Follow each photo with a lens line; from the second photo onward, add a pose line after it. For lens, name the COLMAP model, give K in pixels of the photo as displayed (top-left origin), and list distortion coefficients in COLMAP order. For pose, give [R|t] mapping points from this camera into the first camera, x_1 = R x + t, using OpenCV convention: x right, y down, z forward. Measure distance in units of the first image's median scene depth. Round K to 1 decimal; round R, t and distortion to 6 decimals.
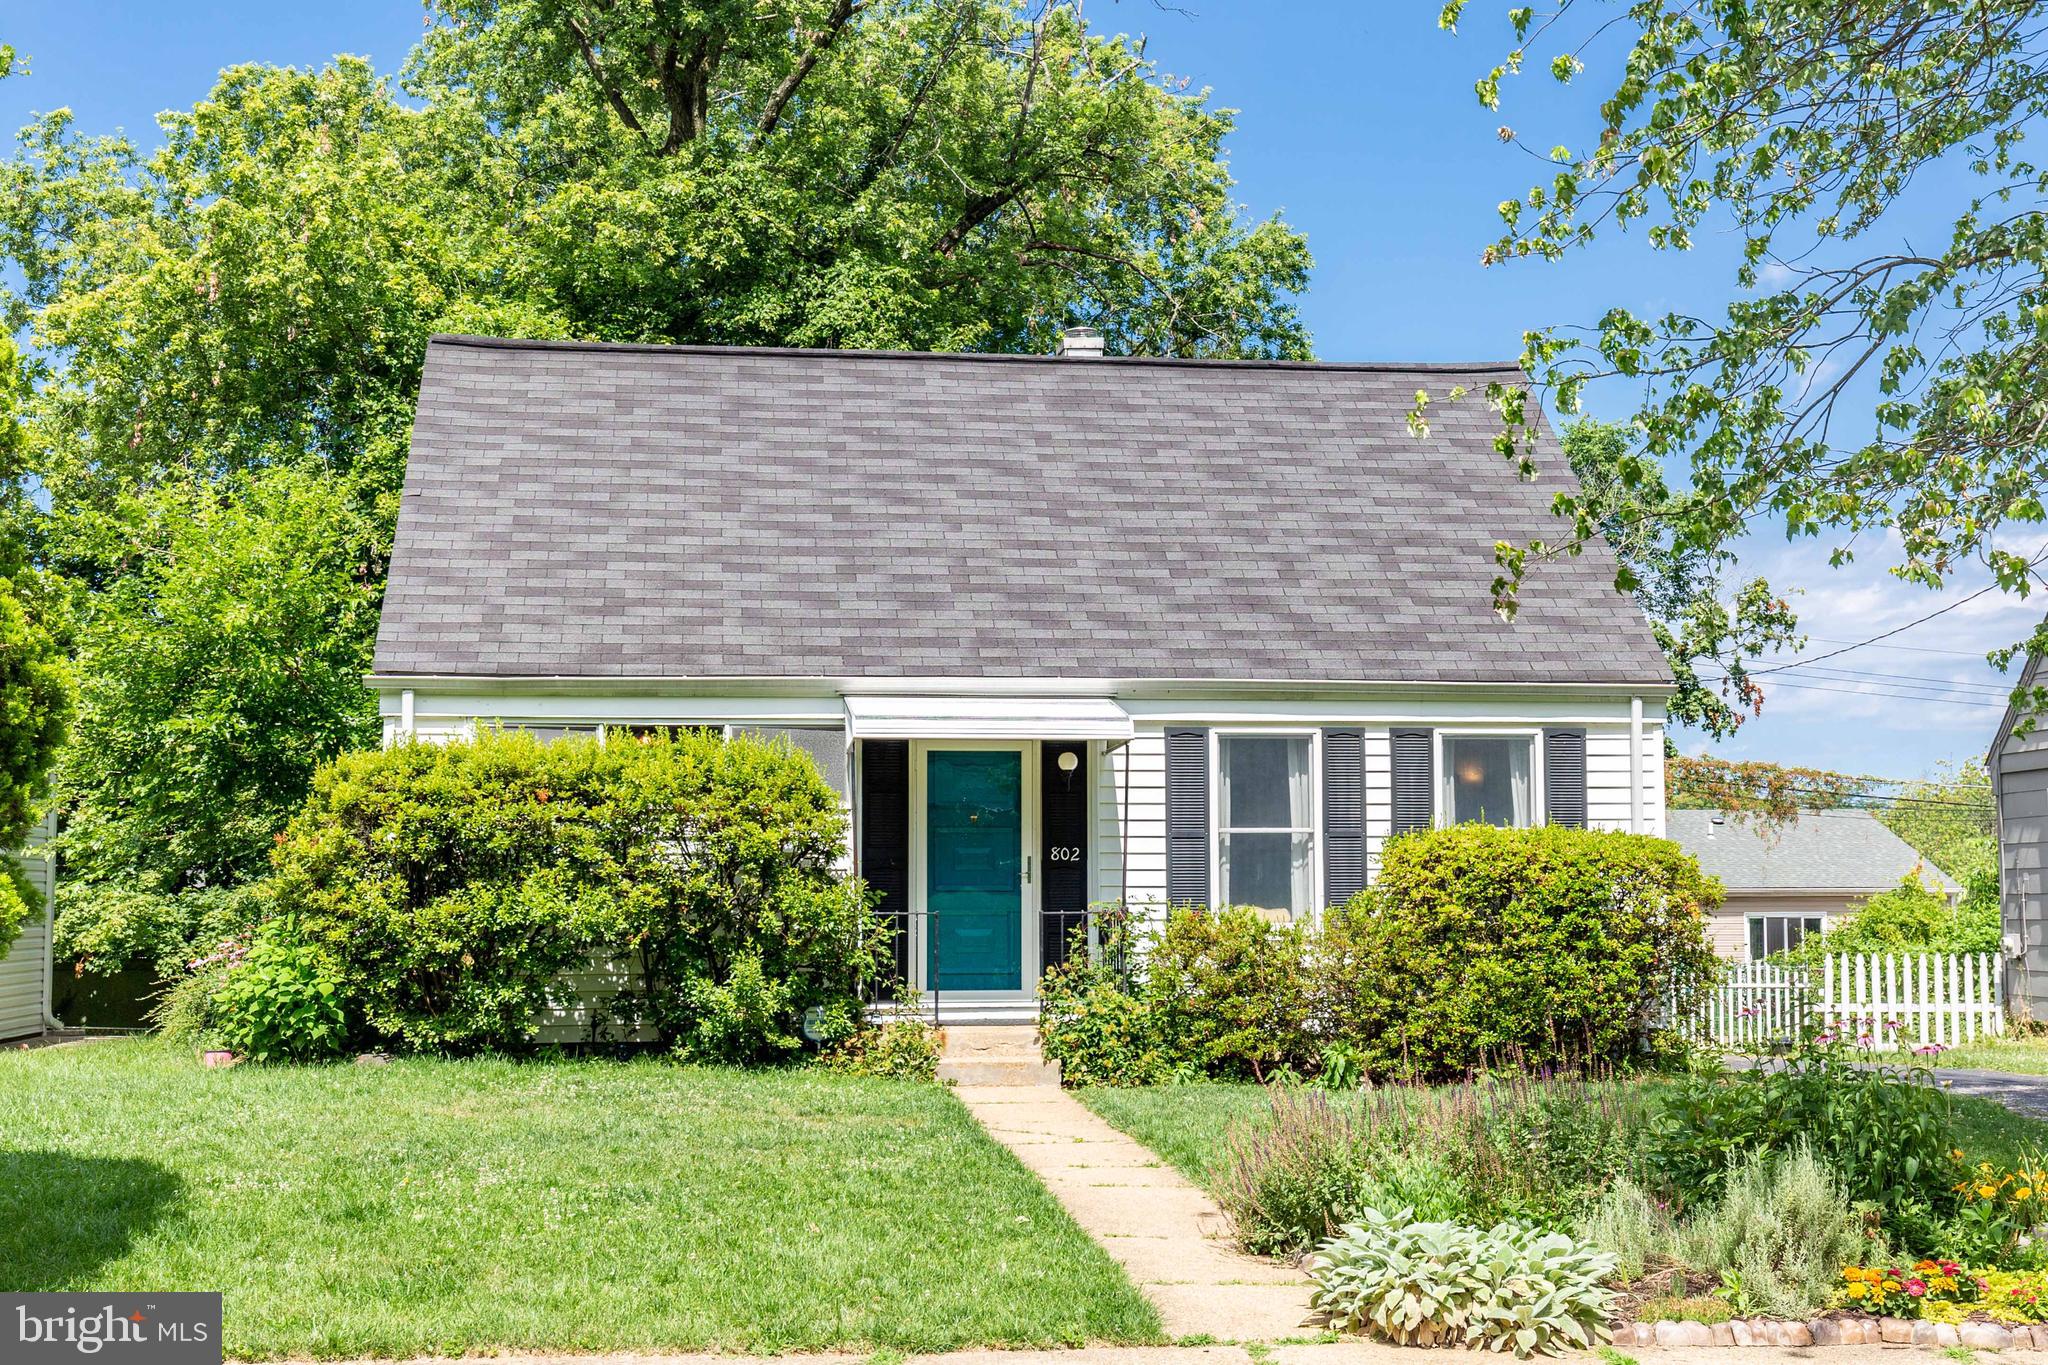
lens RADIAL K [[2596.4, 0, 1033.3], [0, 2596.4, 681.6], [0, 0, 1]] dist [0.008529, 0.000000]
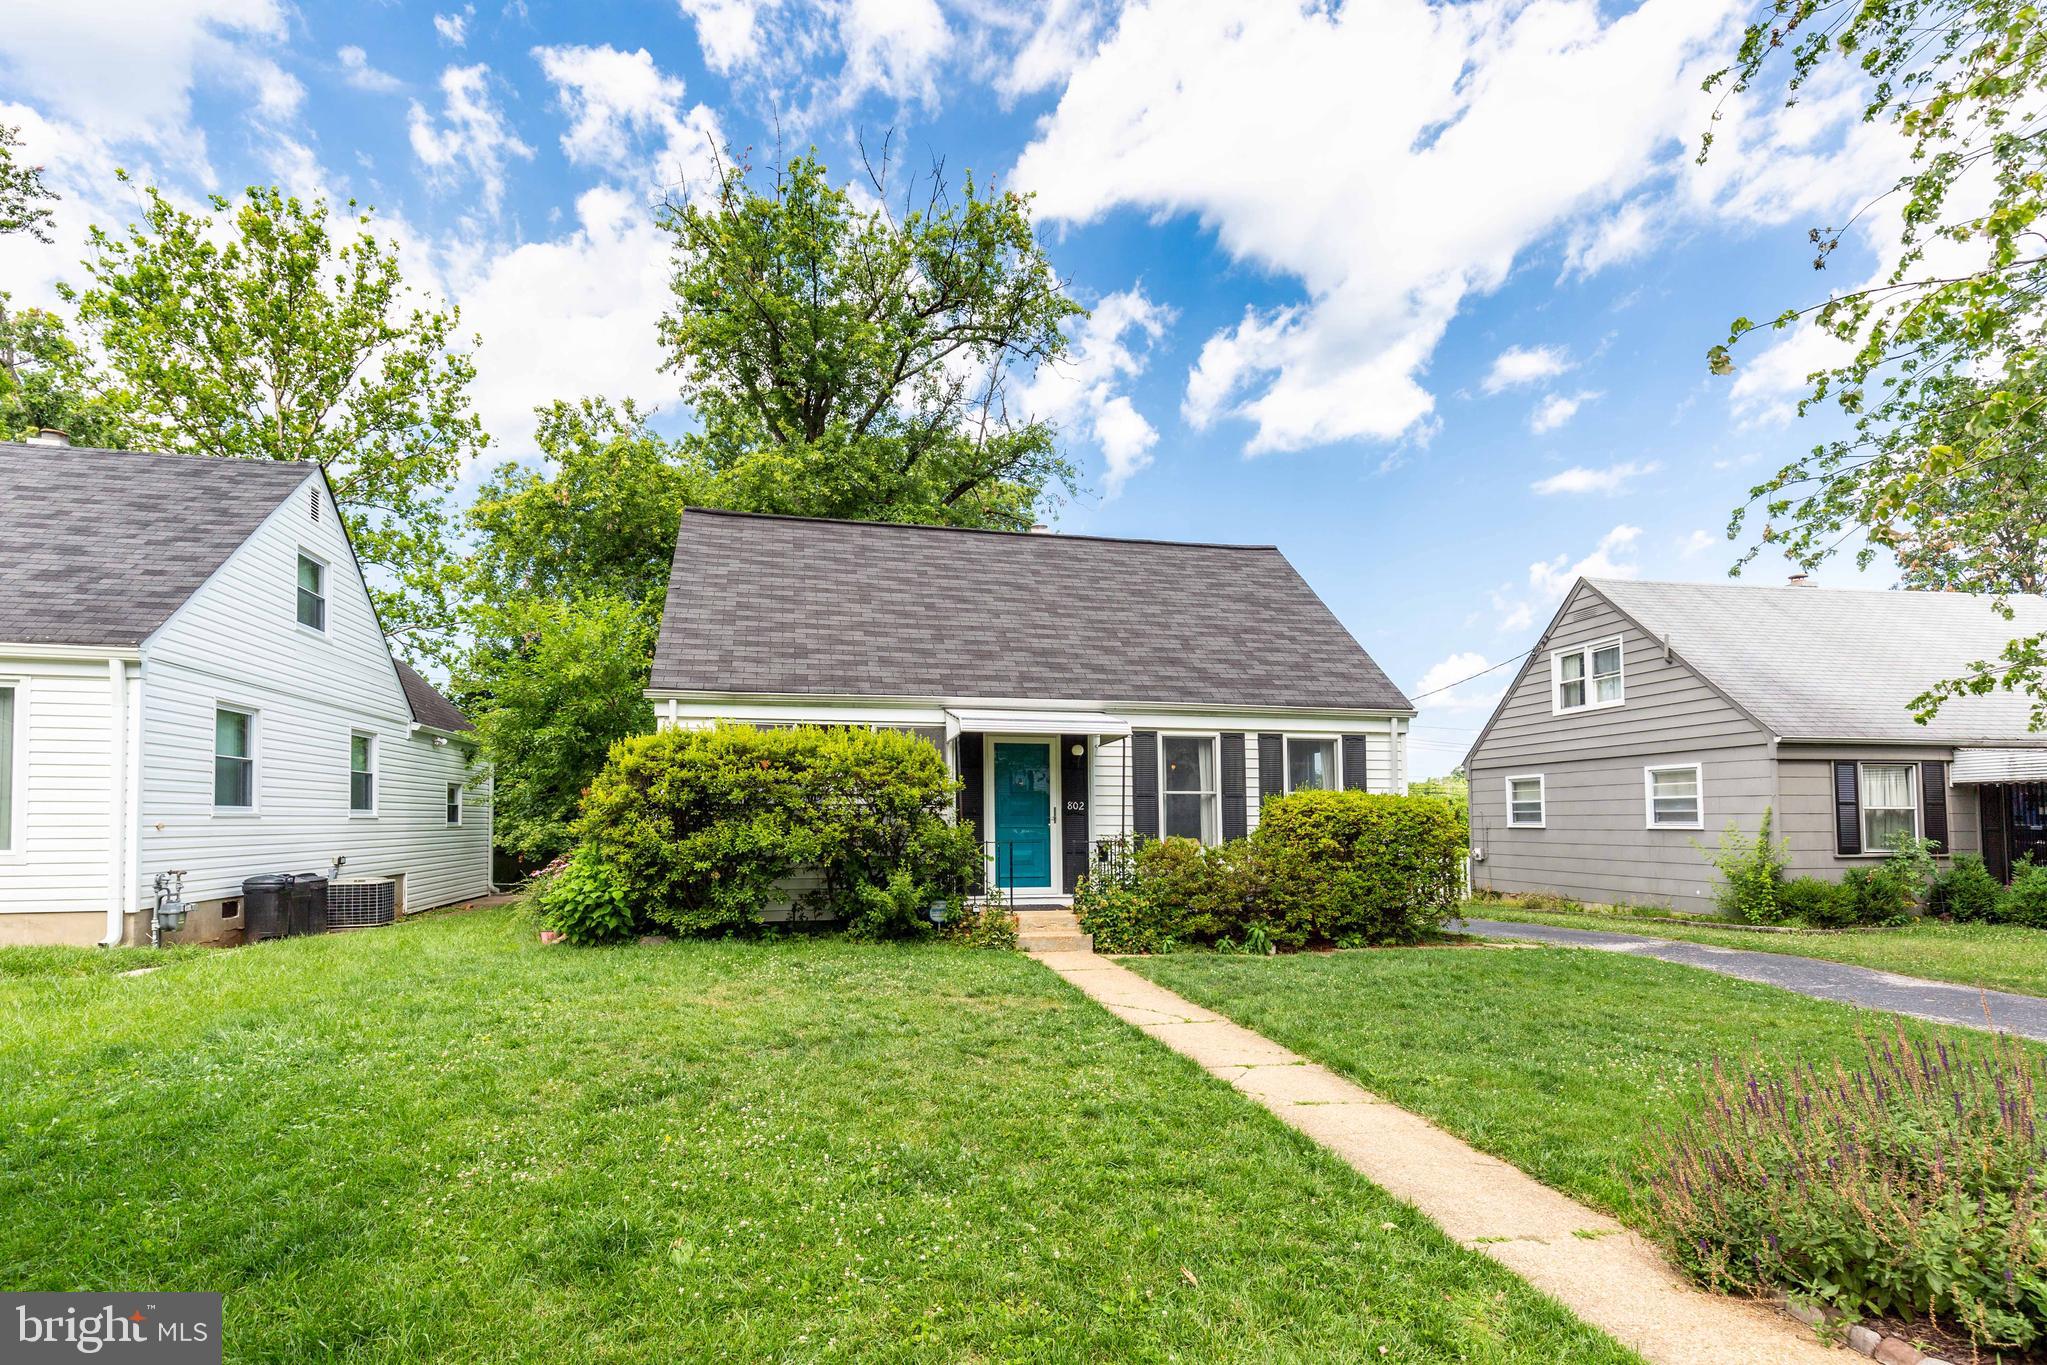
lens RADIAL K [[933.2, 0, 963.9], [0, 933.2, 819.3], [0, 0, 1]] dist [0.012489, -0.001253]
pose [[0.998233, 0.004523, 0.059243, -0.094210], [-0.009177, 0.996870, 0.078523, 0.028365], [-0.058702, -0.078928, 0.995150, 0.404483]]
